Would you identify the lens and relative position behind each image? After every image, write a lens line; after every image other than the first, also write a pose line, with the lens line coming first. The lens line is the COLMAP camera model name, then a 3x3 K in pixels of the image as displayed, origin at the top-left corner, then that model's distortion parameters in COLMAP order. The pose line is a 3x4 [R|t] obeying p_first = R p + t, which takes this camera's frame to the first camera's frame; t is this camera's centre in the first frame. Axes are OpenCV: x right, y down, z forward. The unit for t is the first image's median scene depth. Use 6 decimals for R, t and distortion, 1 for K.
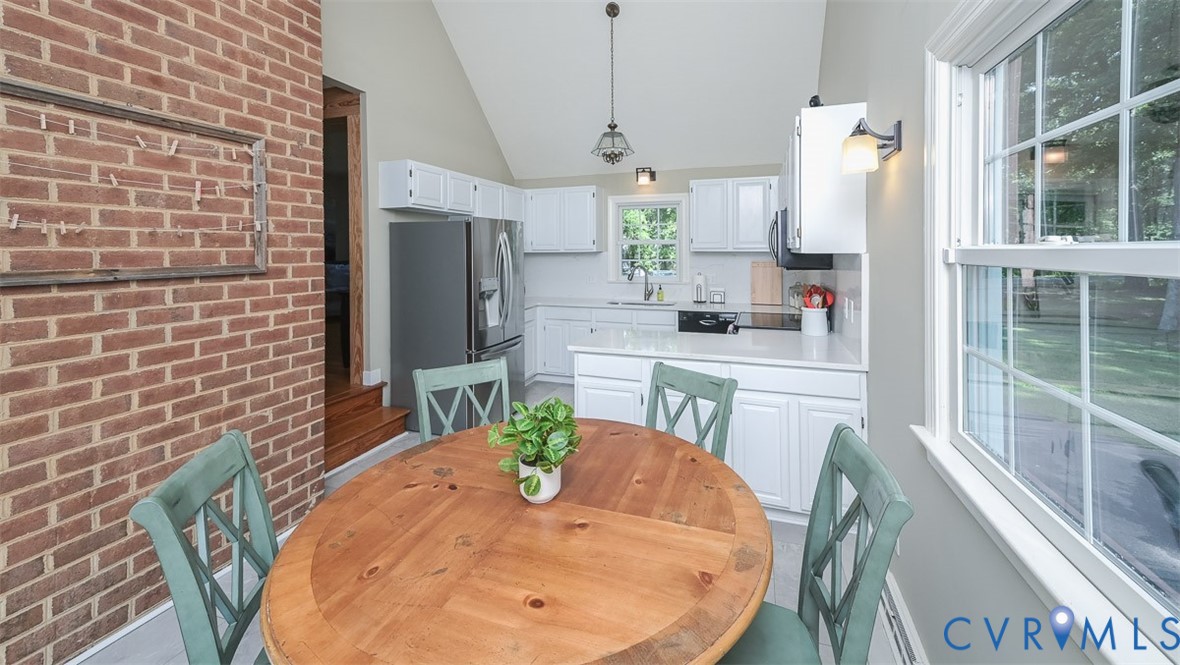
lens RADIAL K [[468.7, 0, 614.5], [0, 468.7, 255.5], [0, 0, 1]] dist [-0.000058, 0.000002]
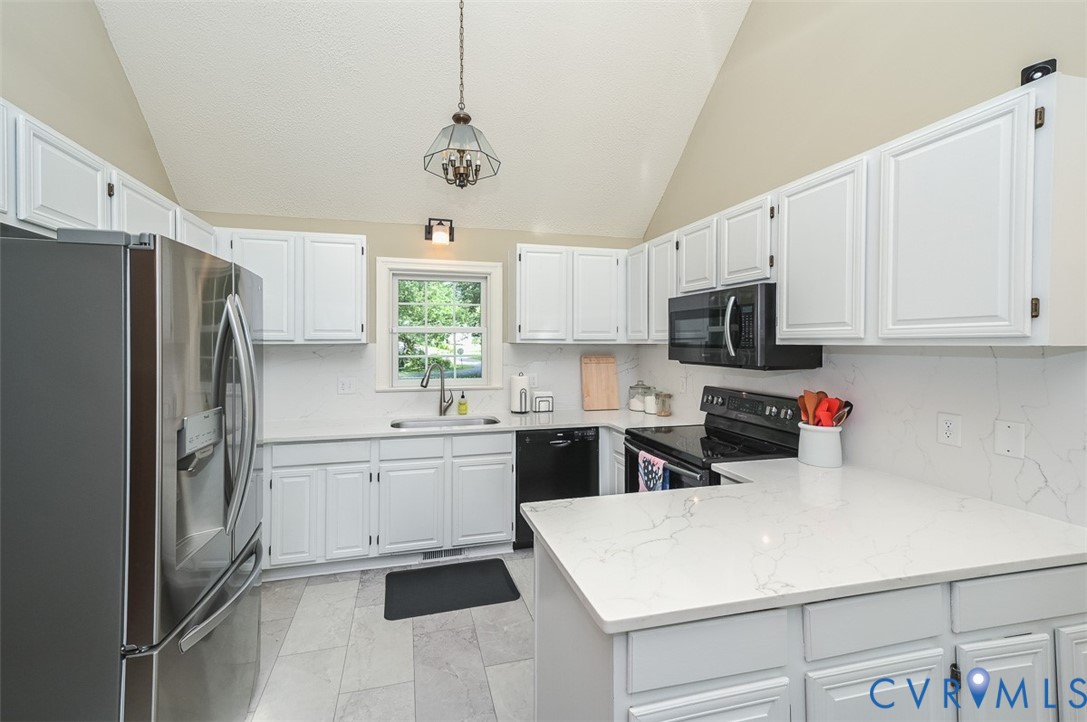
lens RADIAL K [[436.8, 0, 522.8], [0, 436.8, 343.5], [0, 0, 1]] dist [0.023605, 0.001143]
pose [[0.846344, 0.001317, 0.532635, -0.182200], [0.003623, 0.999960, -0.008229, -0.002986], [-0.532625, 0.008894, 0.846305, 0.430059]]
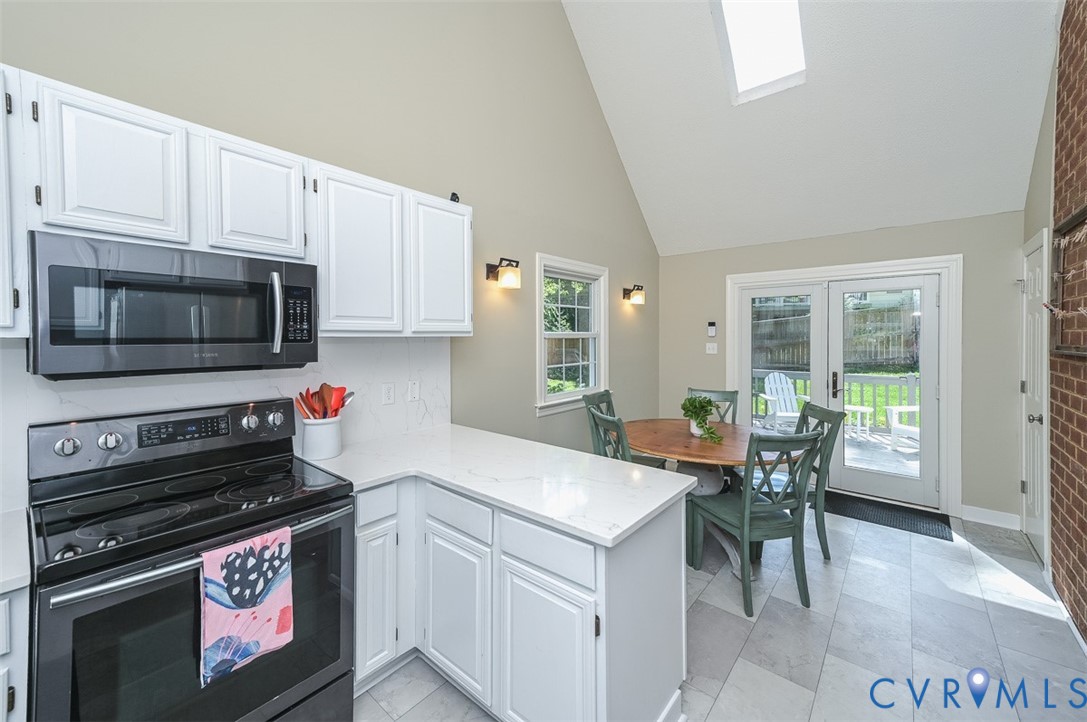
lens RADIAL K [[436.8, 0, 535.7], [0, 436.8, 339.9], [0, 0, 1]] dist [0.023605, 0.001143]
pose [[-0.916291, -0.000205, 0.400513, -0.076837], [0.011679, 0.999561, 0.027232, -0.010016], [-0.400343, 0.029630, -0.915886, 0.922969]]
